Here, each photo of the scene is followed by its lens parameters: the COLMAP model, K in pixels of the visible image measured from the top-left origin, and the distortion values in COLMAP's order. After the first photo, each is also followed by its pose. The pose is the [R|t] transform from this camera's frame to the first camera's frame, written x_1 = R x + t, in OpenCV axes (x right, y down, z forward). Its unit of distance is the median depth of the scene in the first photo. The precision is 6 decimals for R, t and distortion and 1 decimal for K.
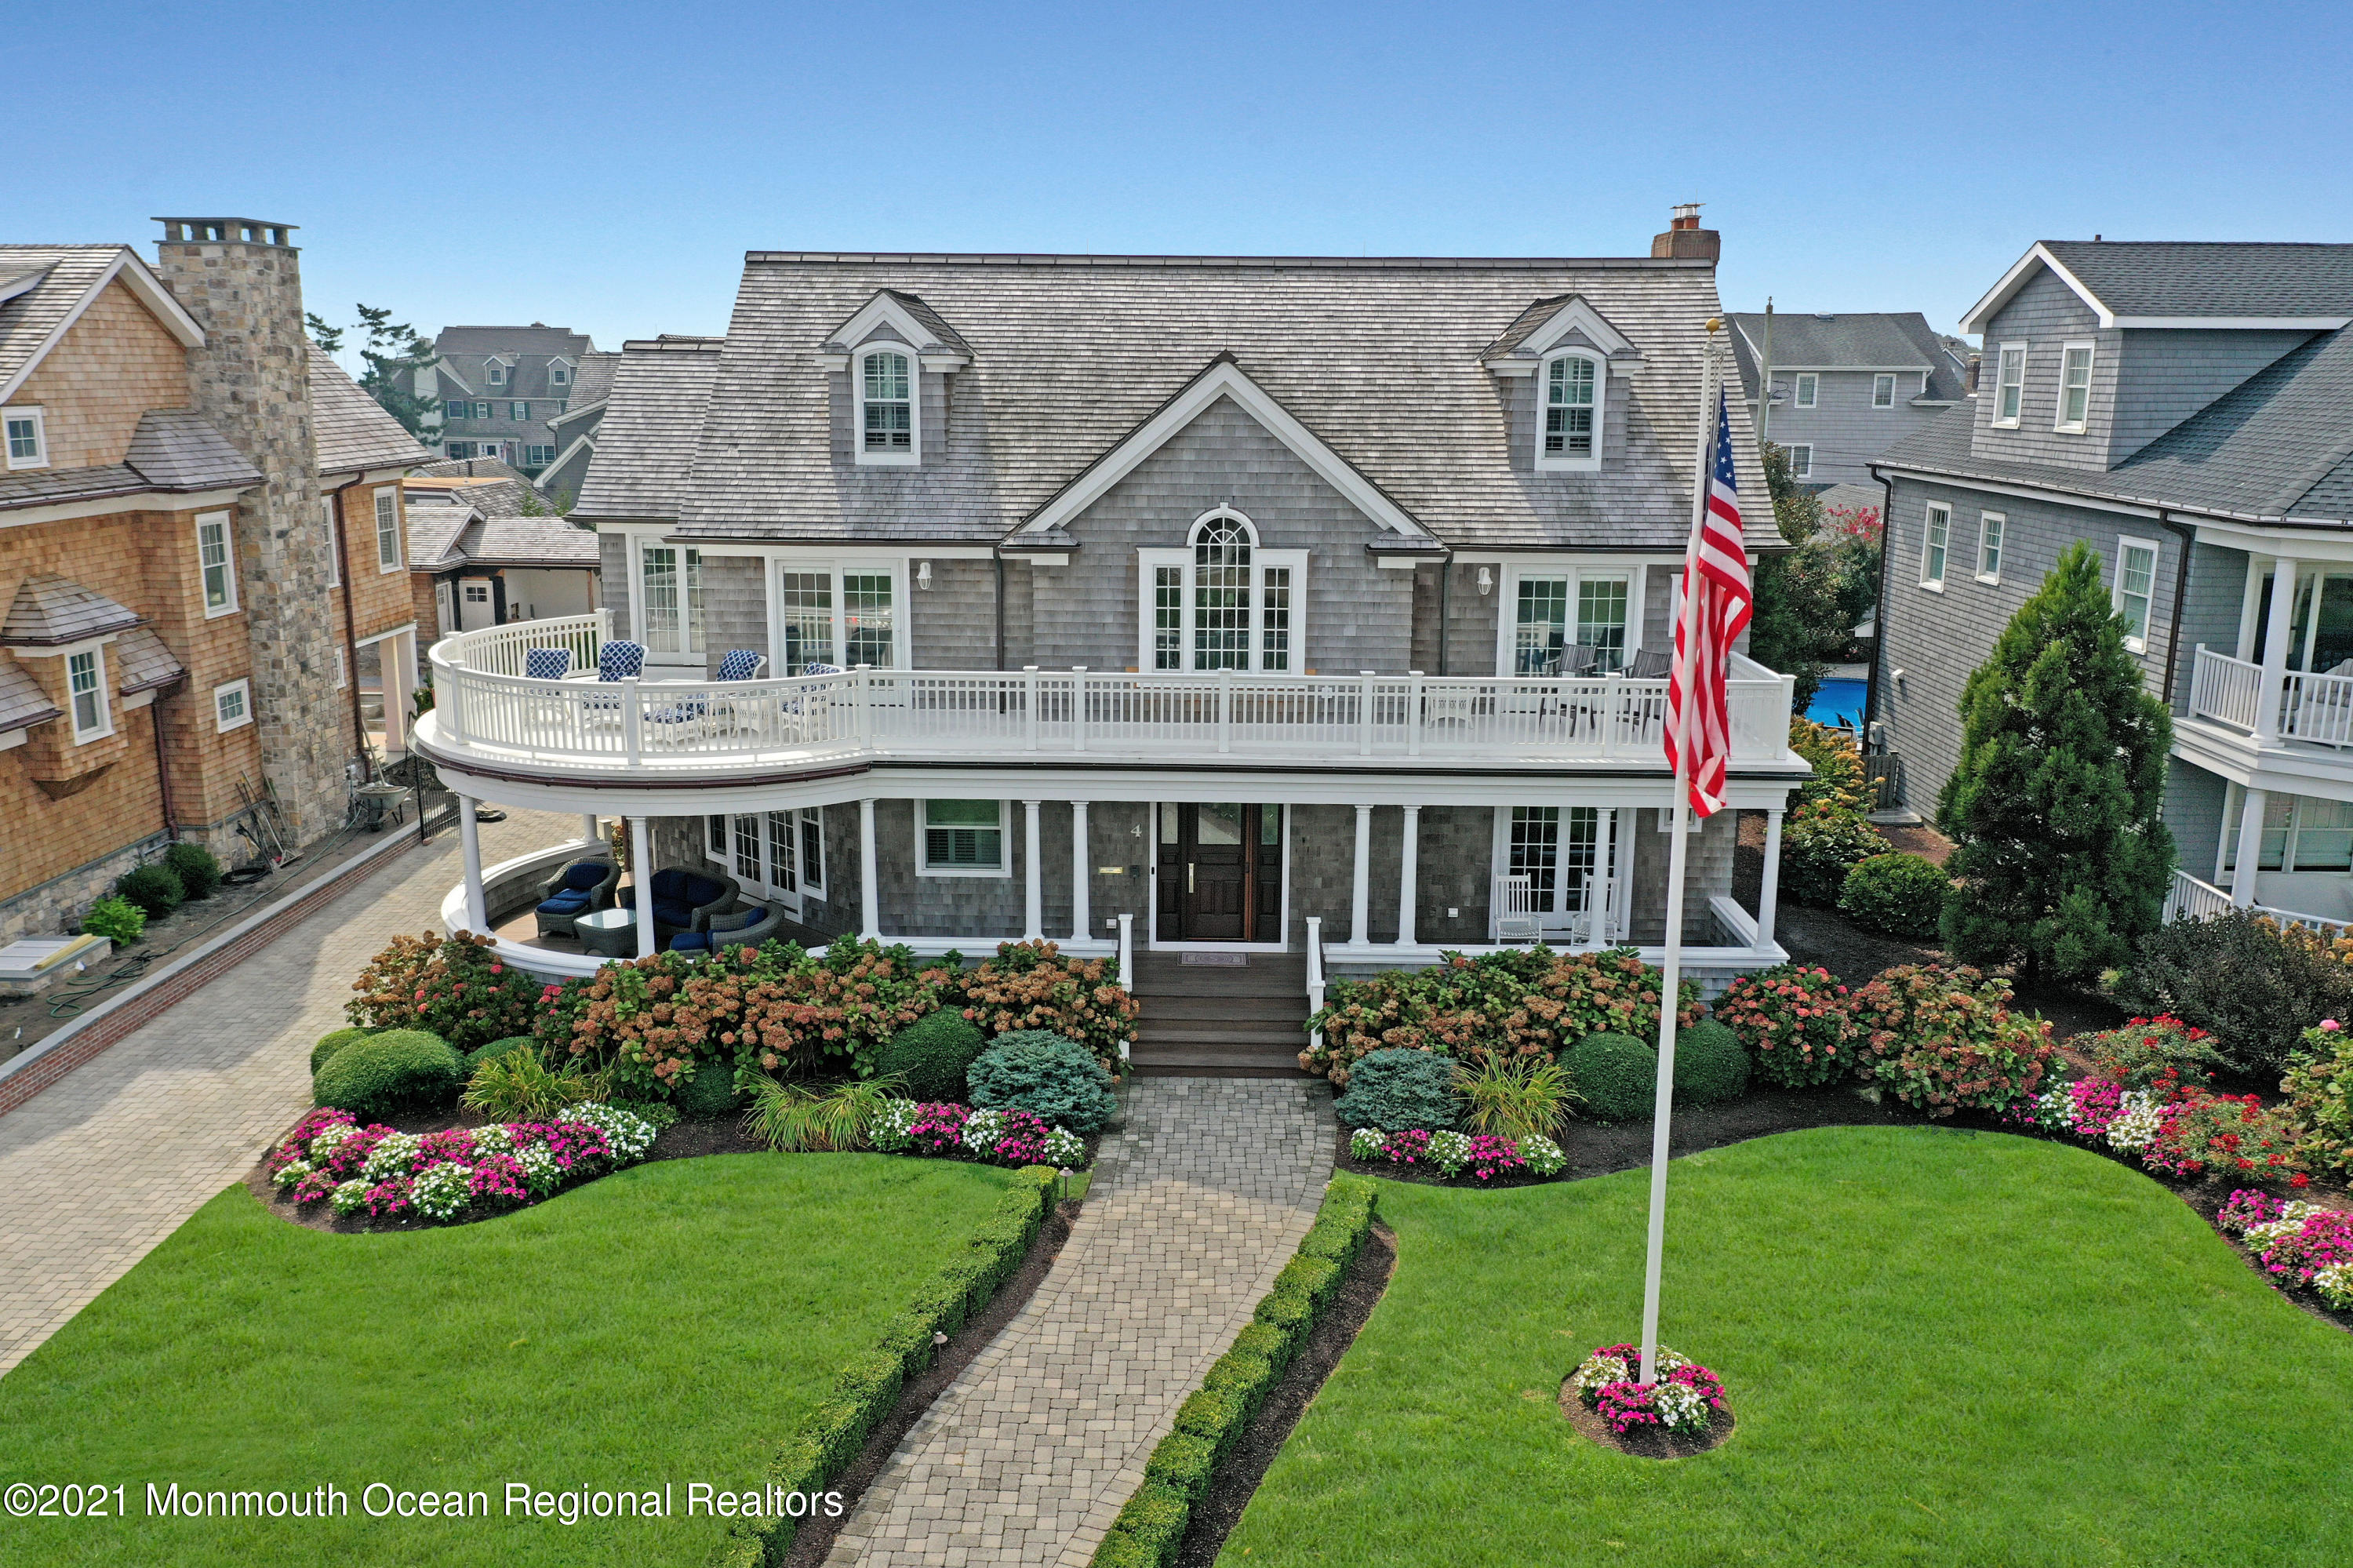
lens RADIAL K [[1853.9, 0, 1159.8], [0, 1853.9, 787.7], [0, 0, 1]] dist [0.004821, -0.020201]
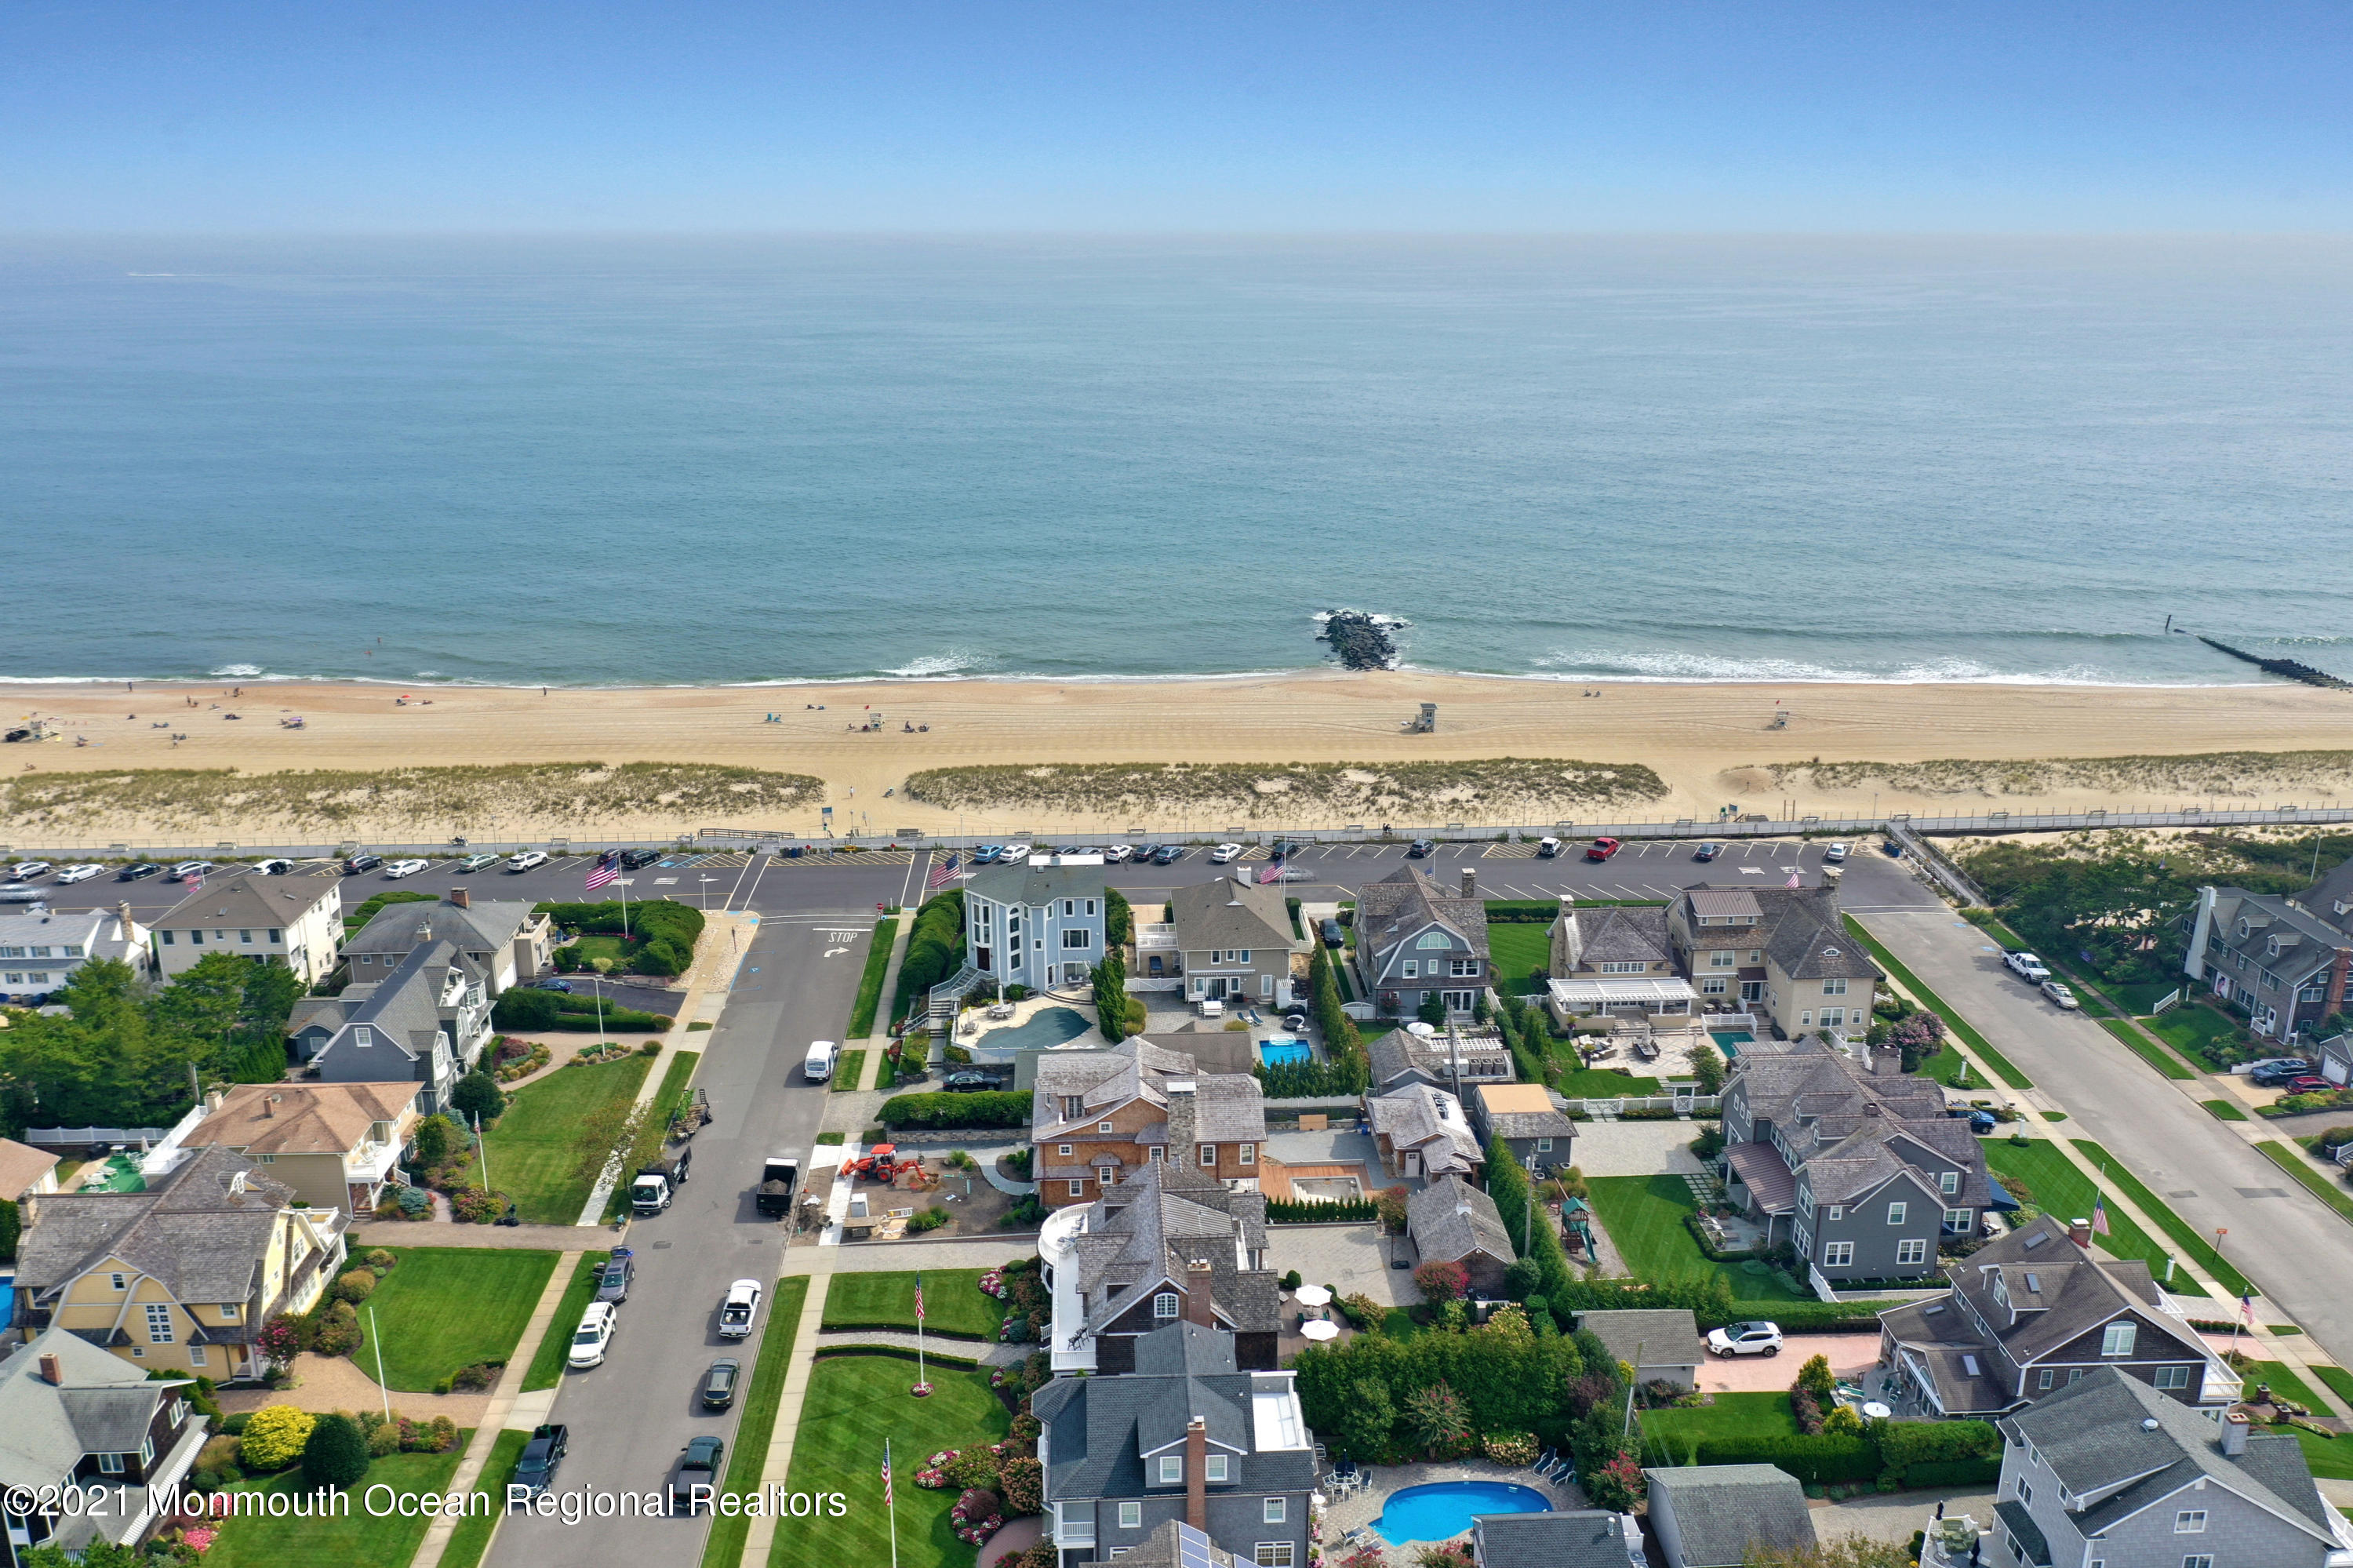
lens RADIAL K [[1853.9, 0, 1172.7], [0, 1853.9, 781.2], [0, 0, 1]] dist [0.004821, -0.020201]
pose [[0.065218, 0.281662, -0.957295, 4.359460], [-0.216744, 0.940432, 0.261935, -2.659915], [0.974048, 0.190405, 0.122381, 0.393232]]
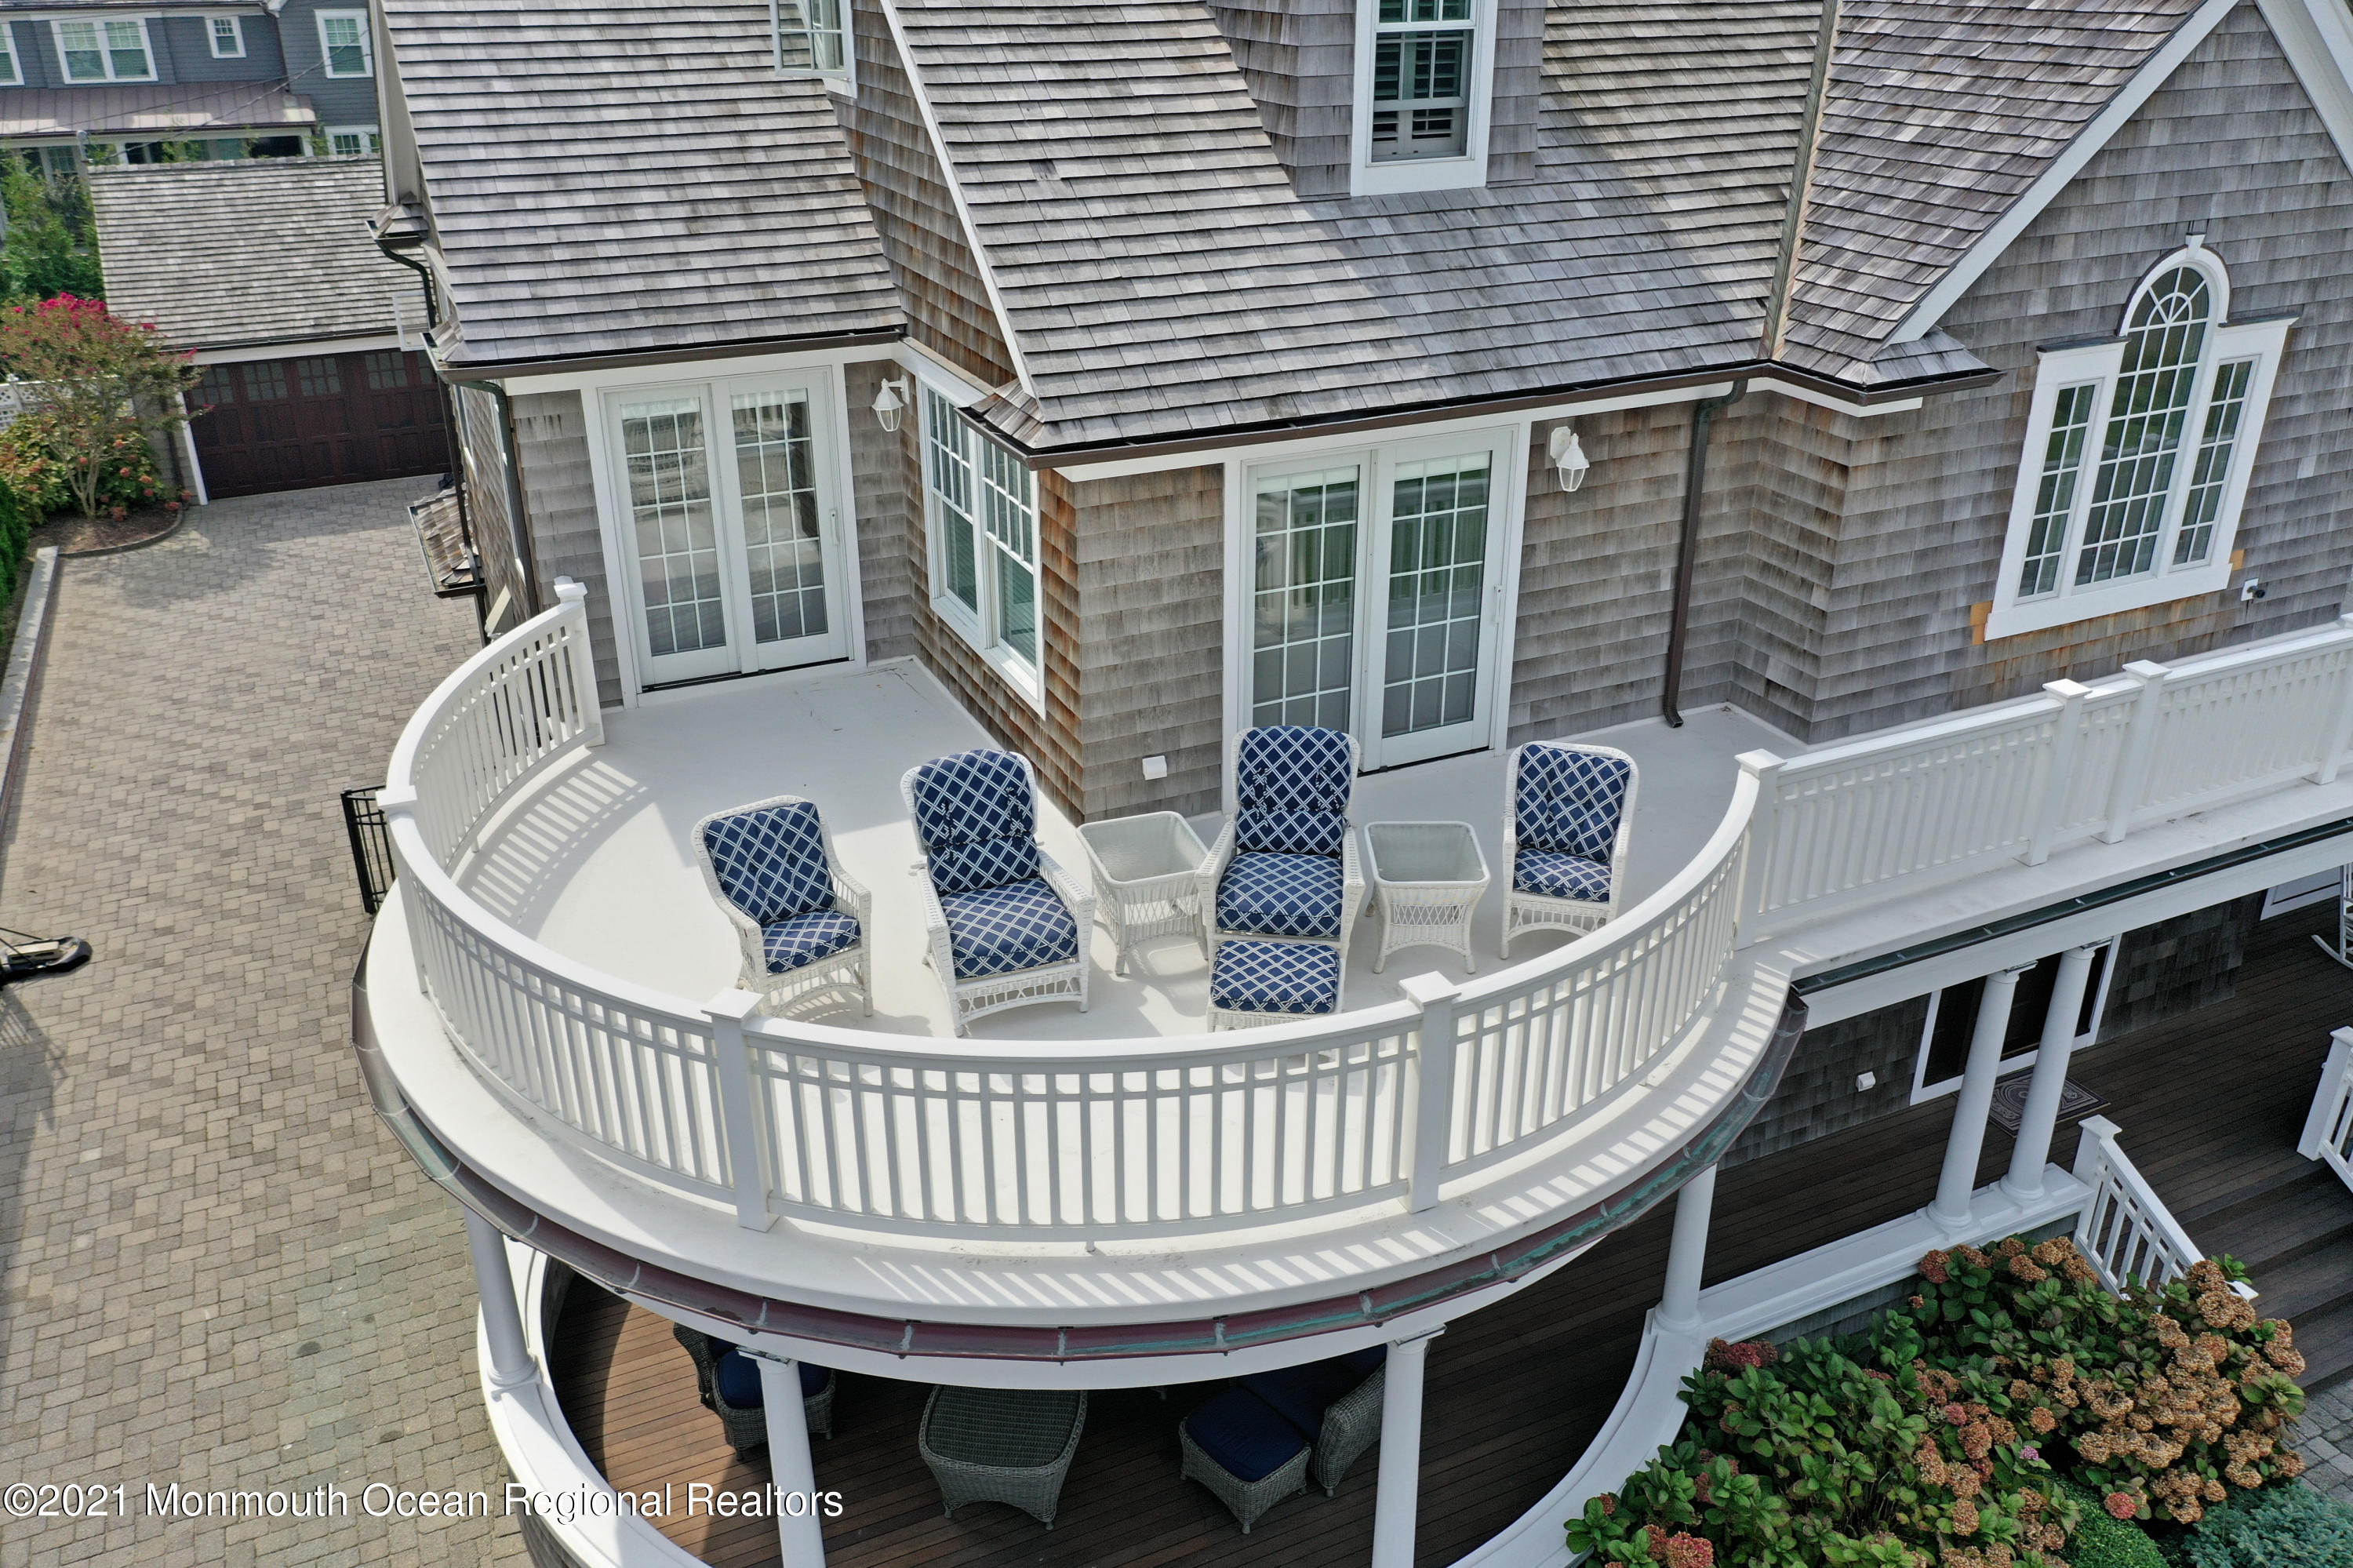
lens RADIAL K [[1853.9, 0, 1174.2], [0, 1853.9, 771.0], [0, 0, 1]] dist [0.004821, -0.020201]
pose [[0.897927, -0.197600, 0.393296, -0.403261], [0.108149, 0.965217, 0.238032, -0.161265], [-0.426651, -0.171201, 0.888065, 0.666592]]
